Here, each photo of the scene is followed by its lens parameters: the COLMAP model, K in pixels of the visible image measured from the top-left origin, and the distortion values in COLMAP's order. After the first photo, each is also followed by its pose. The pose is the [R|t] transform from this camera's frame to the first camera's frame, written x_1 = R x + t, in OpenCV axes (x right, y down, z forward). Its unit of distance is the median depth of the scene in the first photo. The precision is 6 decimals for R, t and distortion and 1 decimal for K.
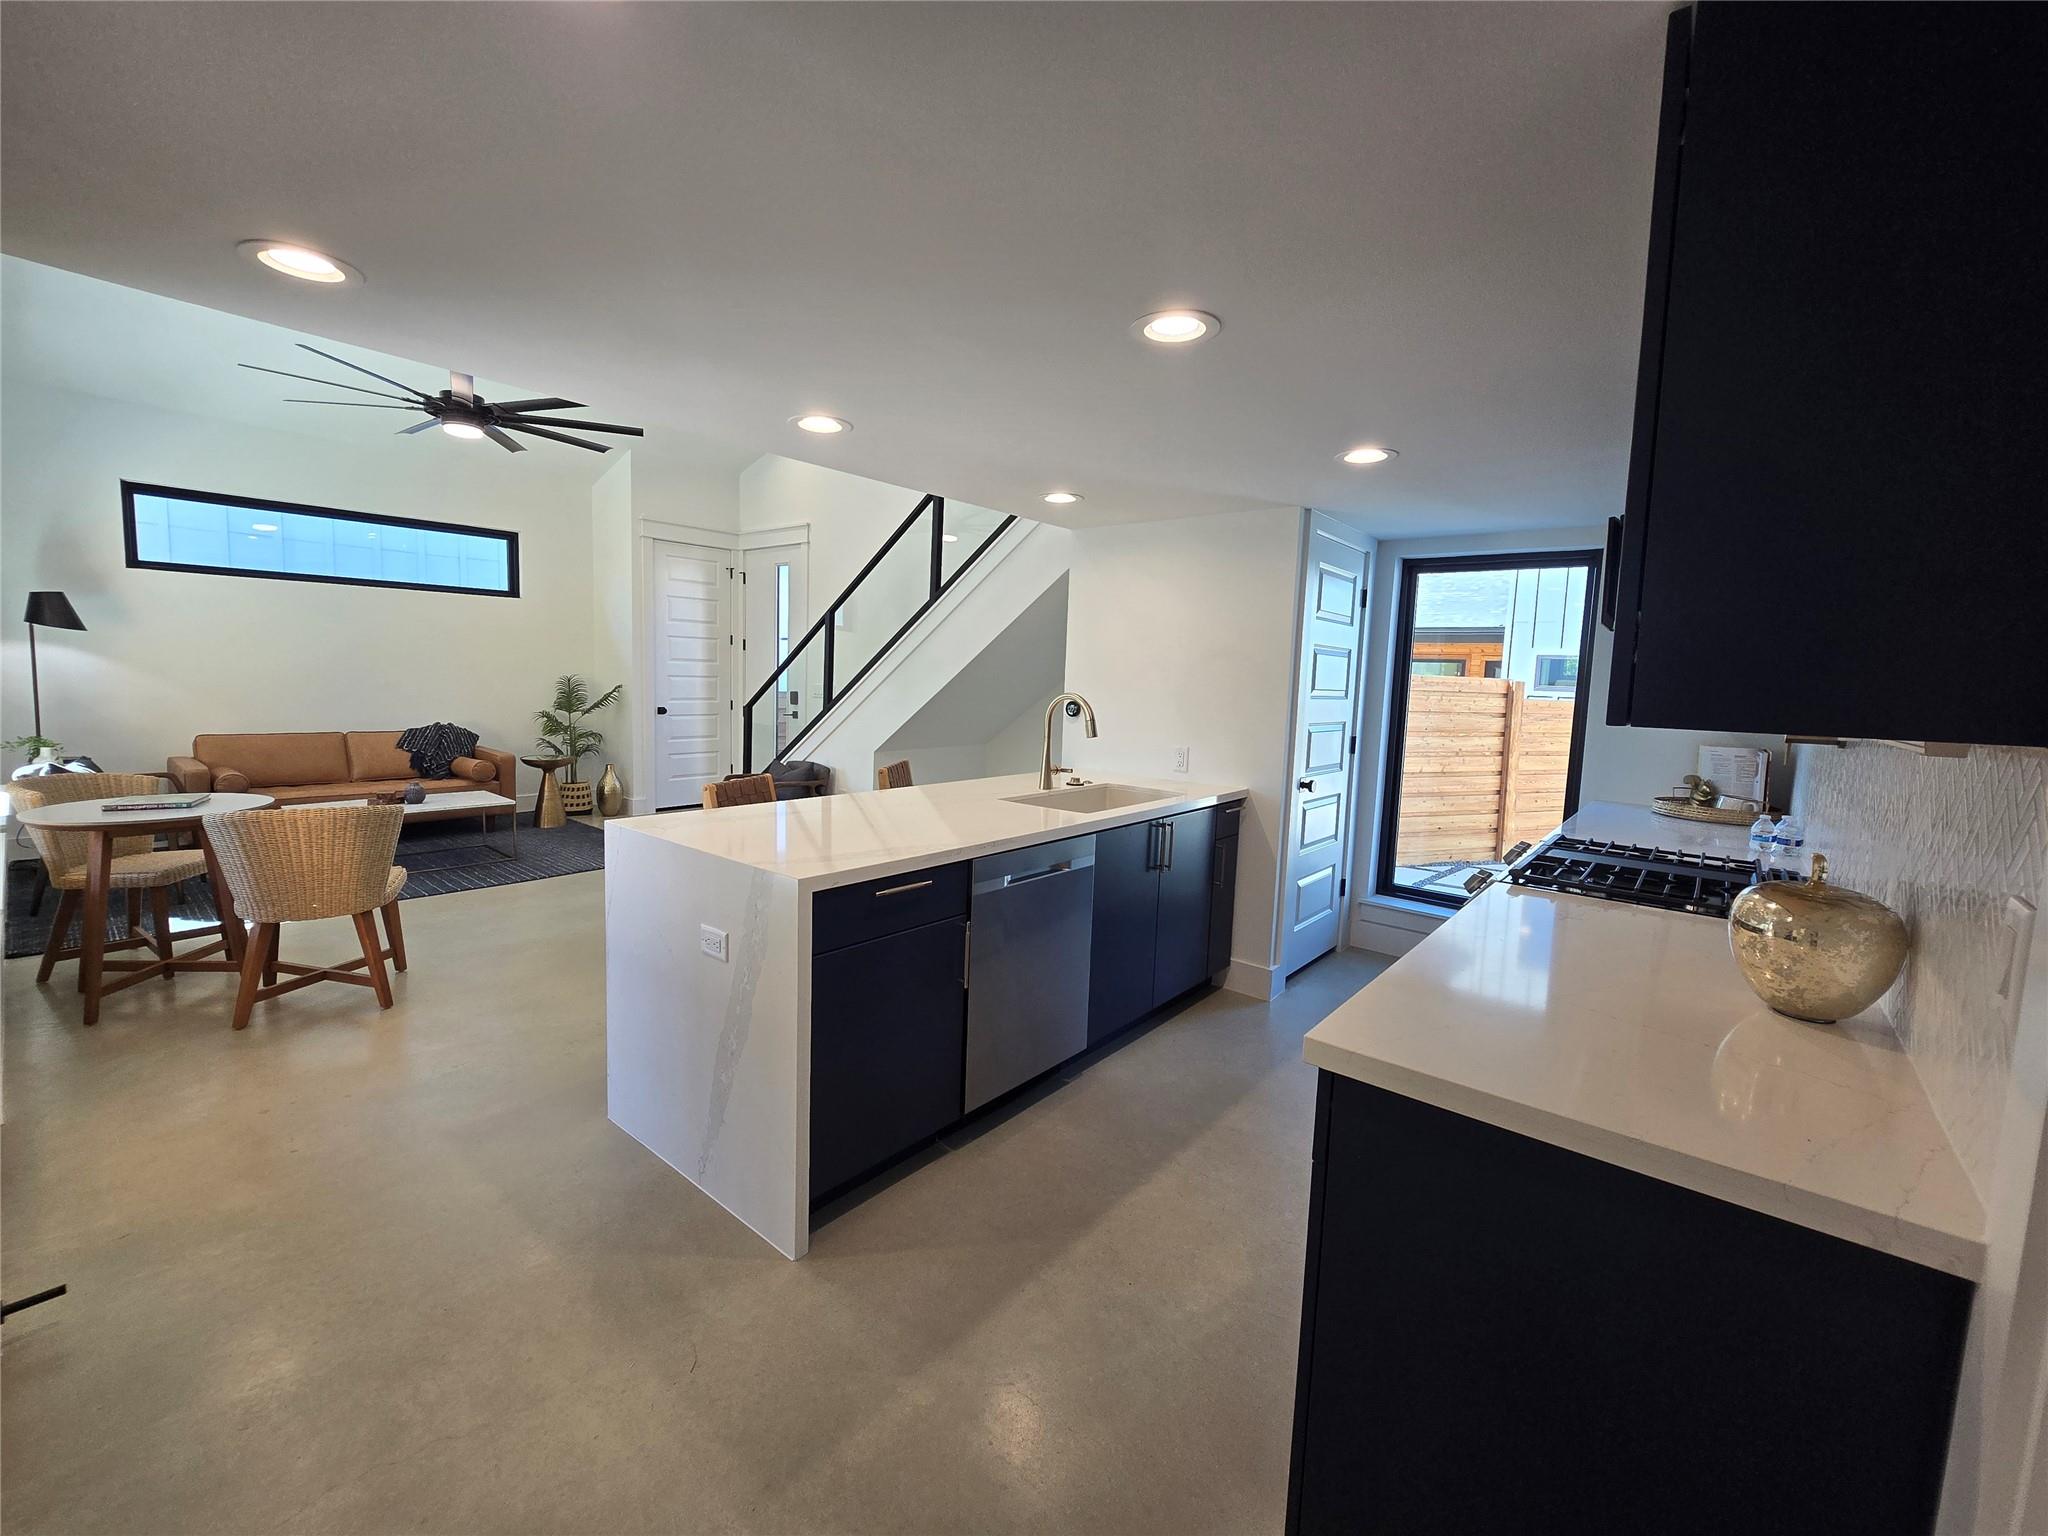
lens RADIAL K [[836.0, 0, 1021.3], [0, 836.0, 754.9], [0, 0, 1]] dist [-0.002115, -0.000533]
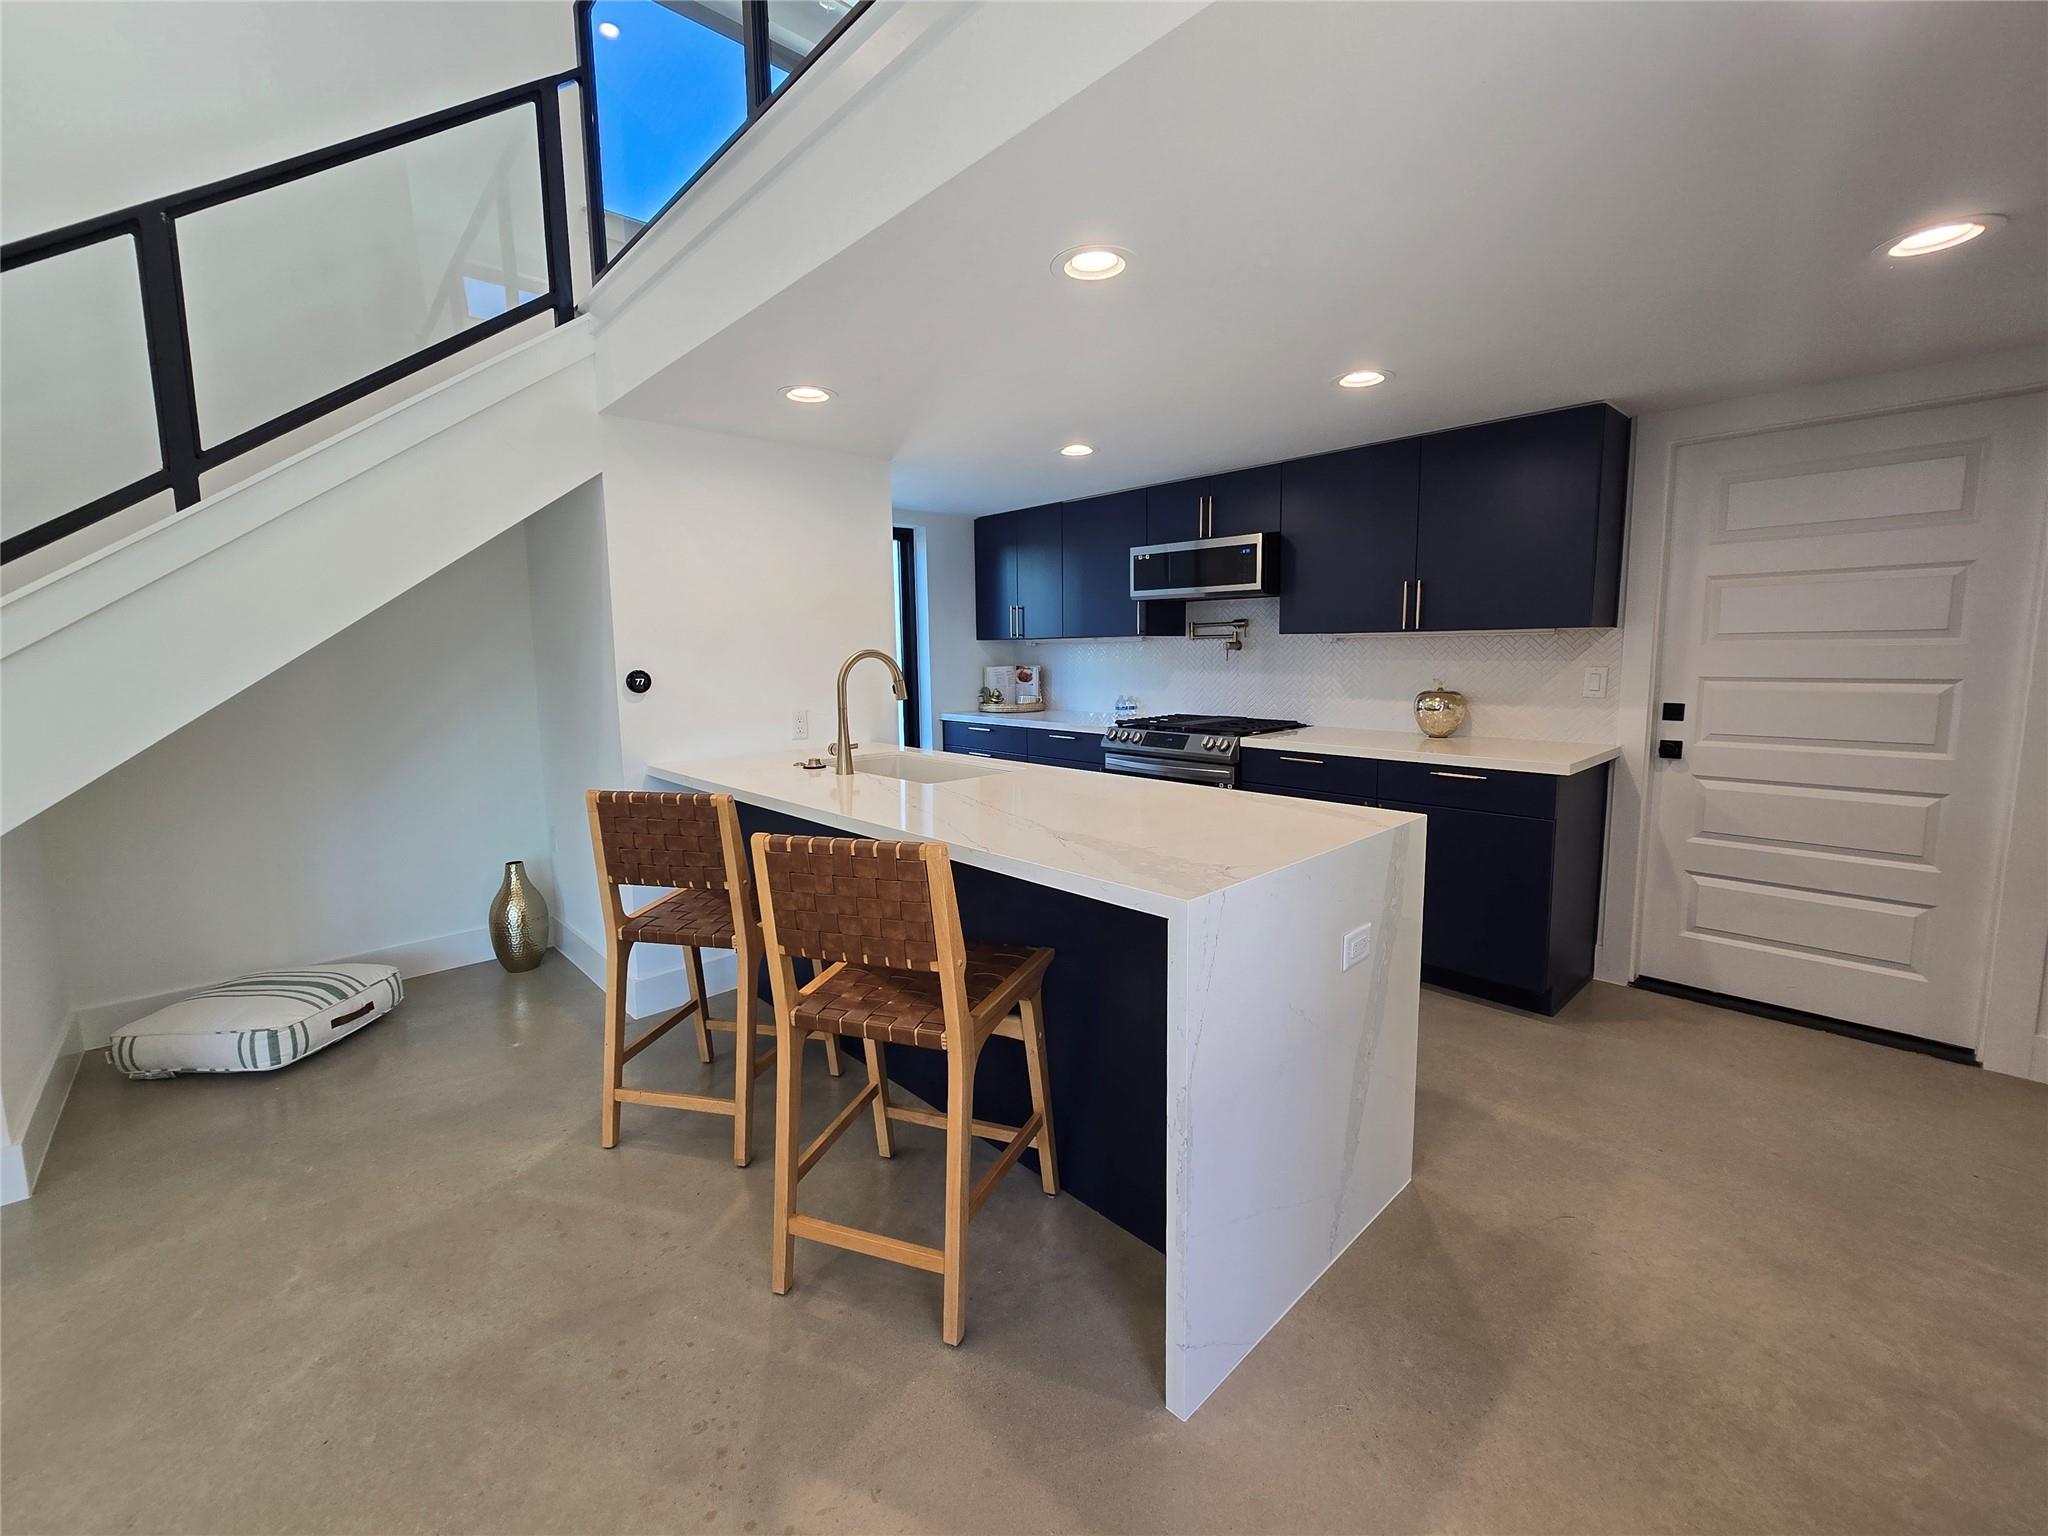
lens RADIAL K [[840.0, 0, 1026.0], [0, 840.0, 752.5], [0, 0, 1]] dist [-0.000711, -0.000212]
pose [[0.117421, -0.159597, 0.980174, -0.401810], [0.114221, 0.982622, 0.146312, -0.043431], [-0.986492, 0.094777, 0.133610, 0.401583]]
